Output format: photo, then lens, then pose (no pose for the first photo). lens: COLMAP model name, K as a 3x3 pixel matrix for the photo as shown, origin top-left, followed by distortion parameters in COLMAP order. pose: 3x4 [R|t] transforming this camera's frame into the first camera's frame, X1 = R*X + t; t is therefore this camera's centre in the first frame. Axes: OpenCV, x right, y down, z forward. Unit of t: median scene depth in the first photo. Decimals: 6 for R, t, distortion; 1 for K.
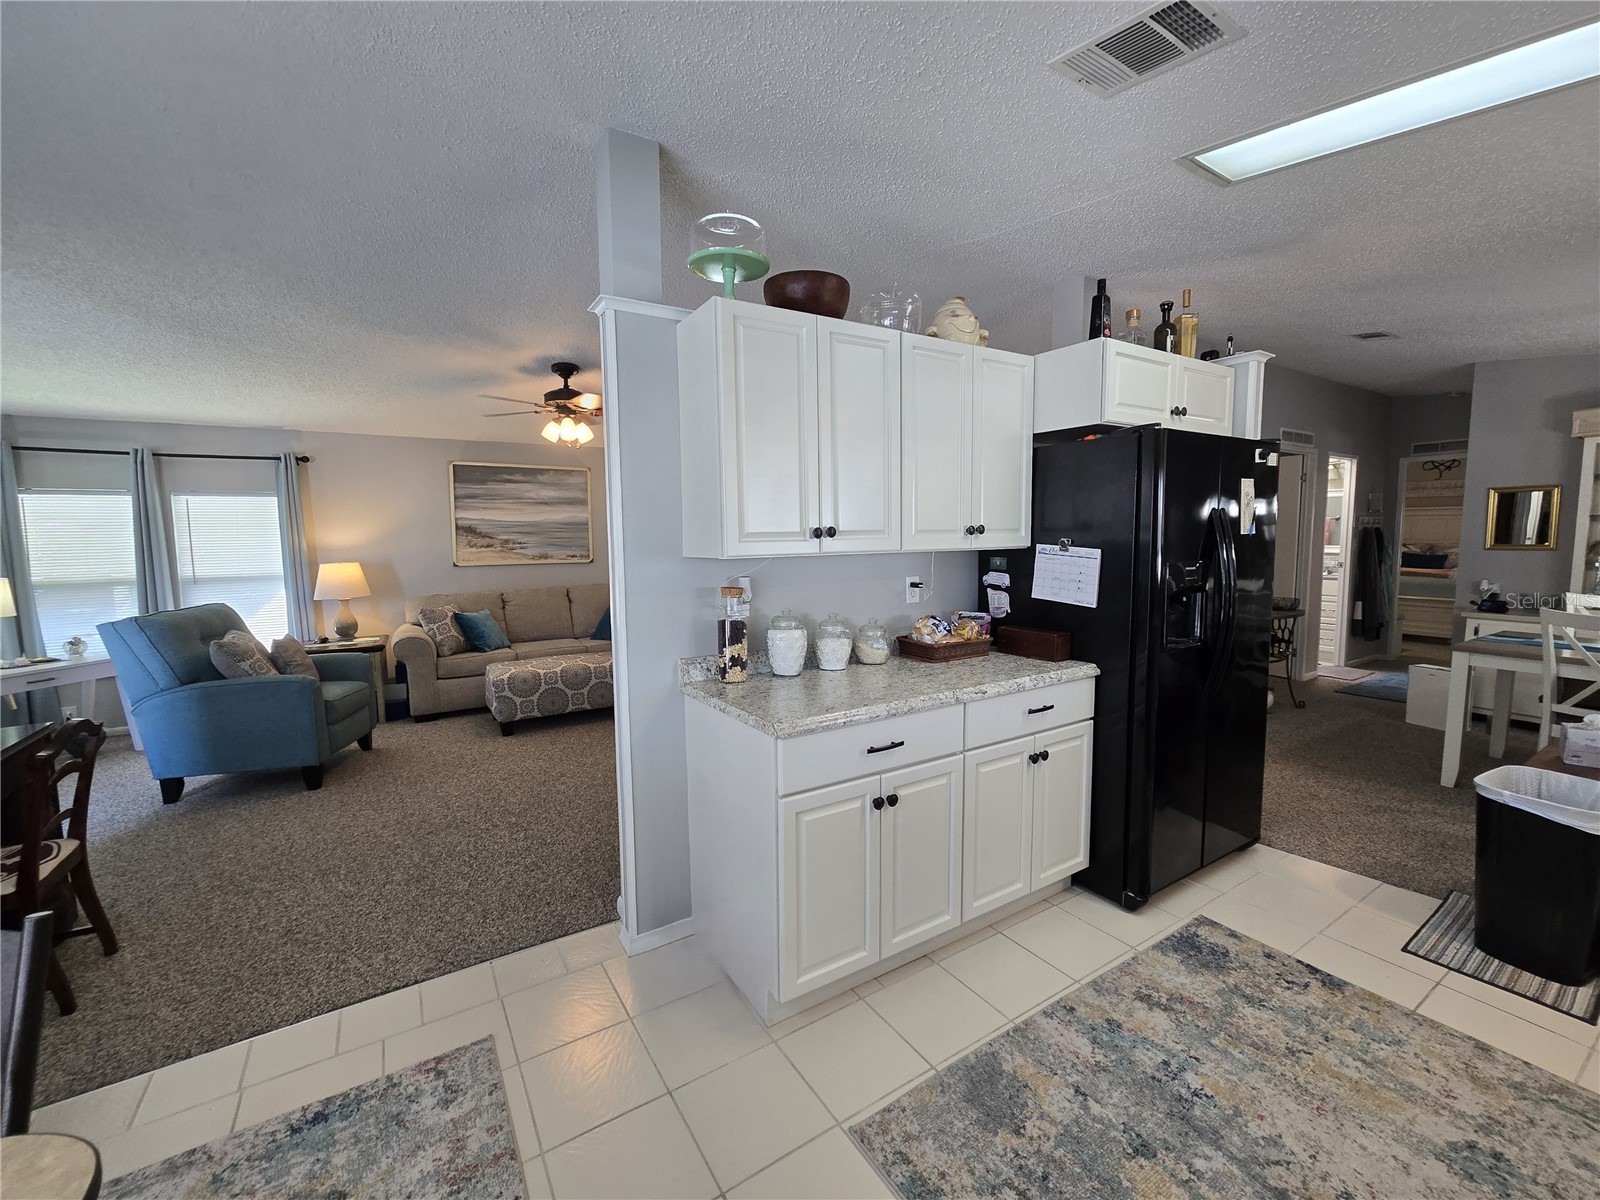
lens RADIAL K [[652.3, 0, 805.1], [0, 652.3, 593.7], [0, 0, 1]] dist [0.001385, -0.000035]
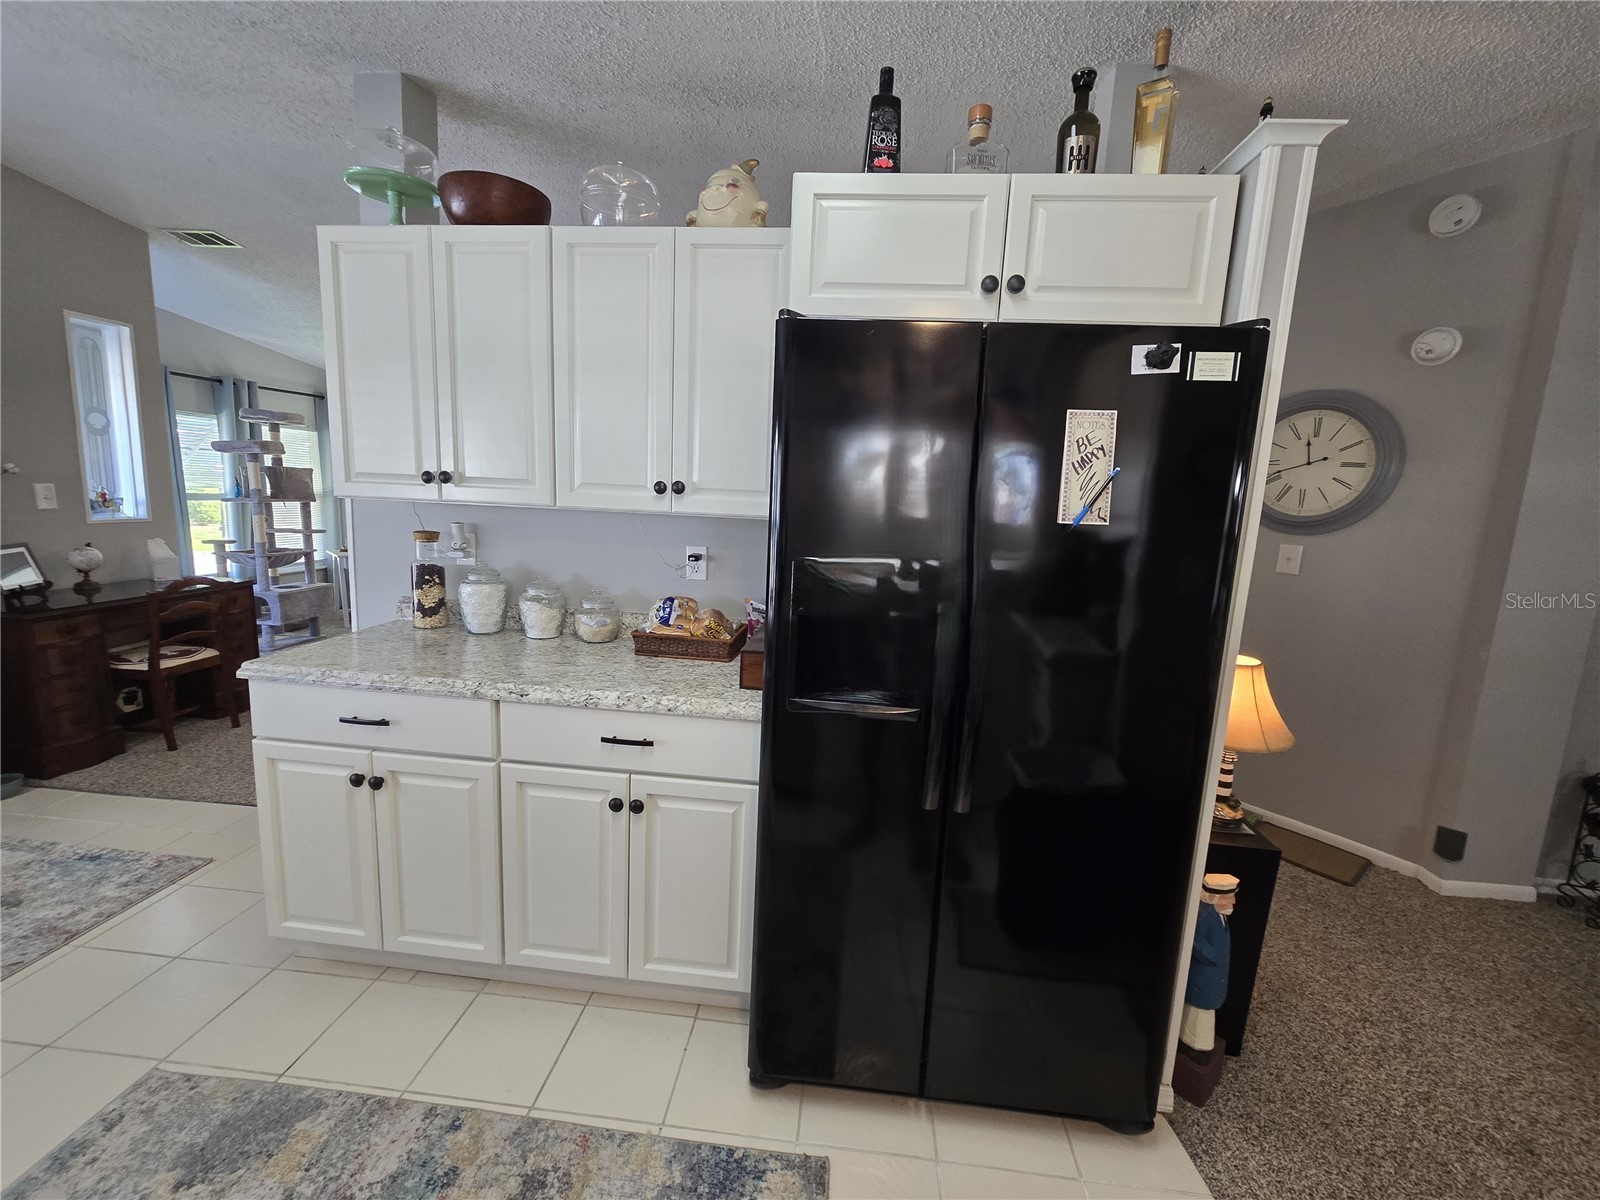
lens RADIAL K [[652.3, 0, 803.2], [0, 652.3, 593.8], [0, 0, 1]] dist [0.001385, -0.000035]
pose [[0.793247, 0.144395, -0.591531, 0.868902], [-0.112330, 0.989504, 0.090906, -0.065367], [0.598448, -0.005664, 0.801141, 0.518115]]
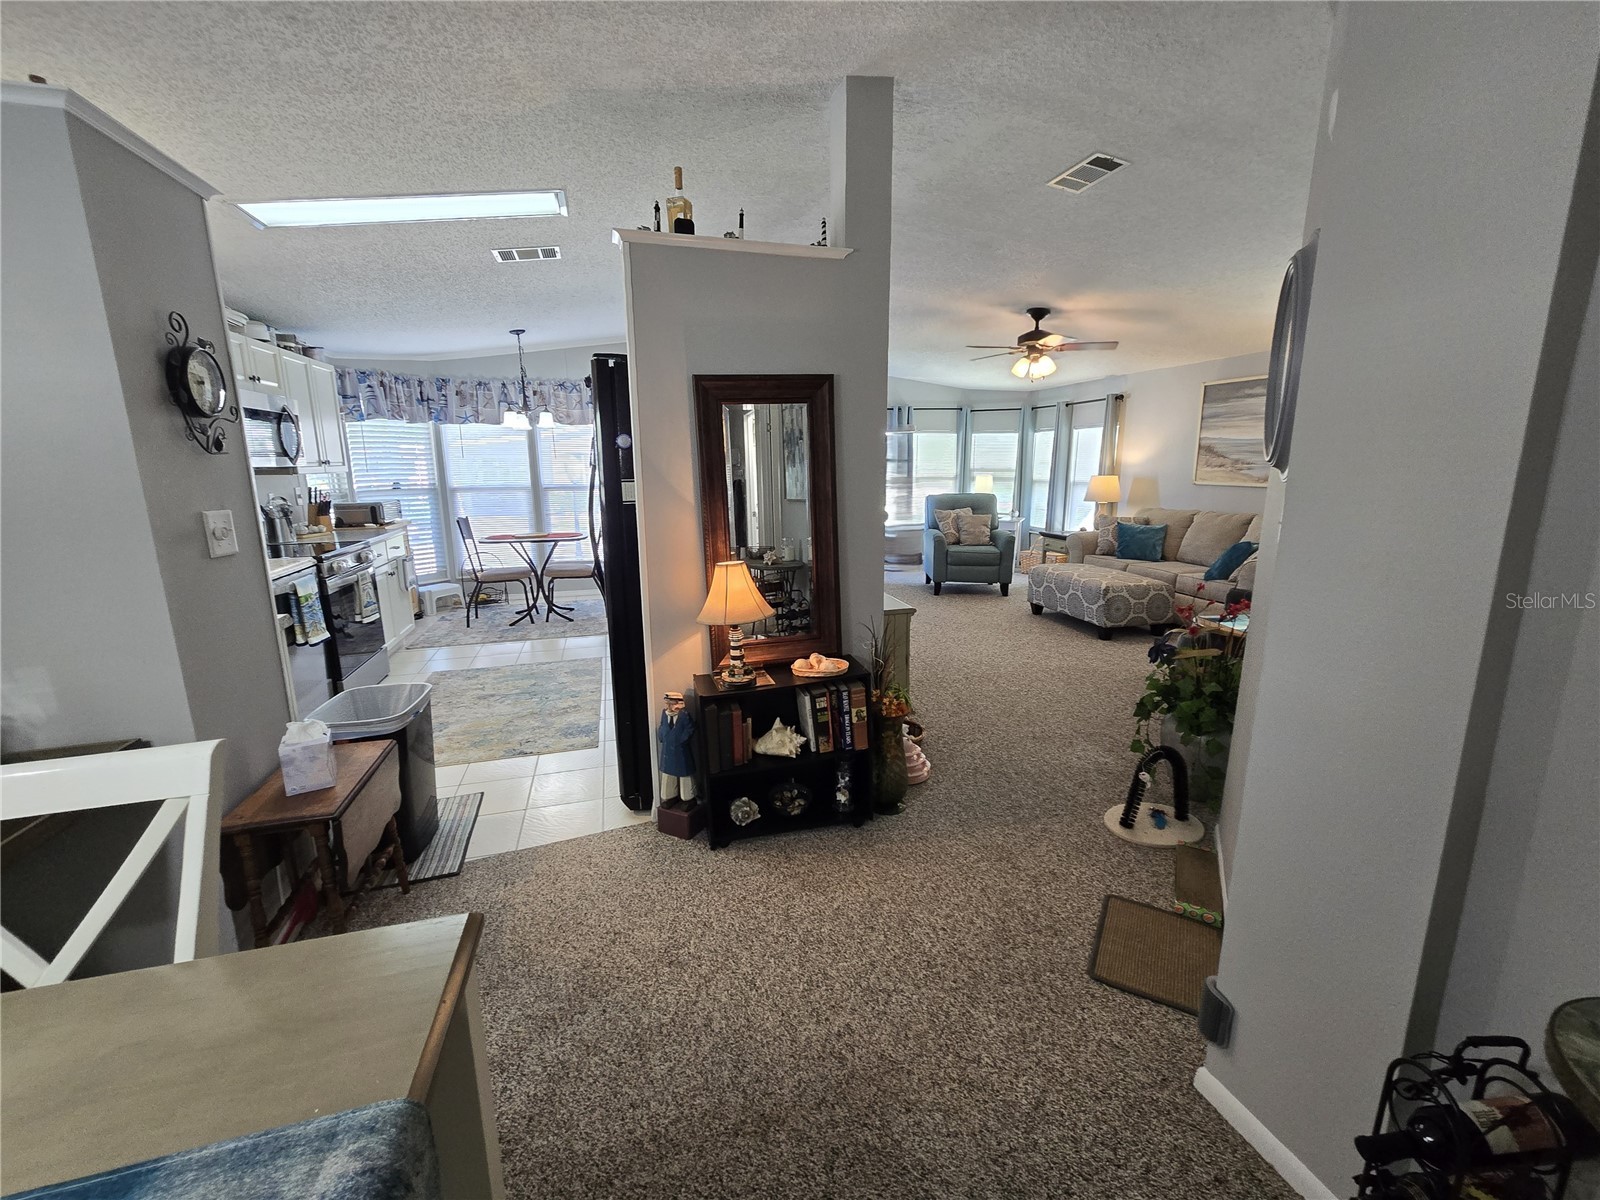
lens RADIAL K [[652.3, 0, 798.7], [0, 652.3, 595.0], [0, 0, 1]] dist [0.001385, -0.000035]
pose [[-0.280475, 0.207674, -0.937126, 1.713645], [-0.079201, 0.967978, 0.238215, -0.176327], [0.956588, 0.141035, -0.255045, 1.715827]]
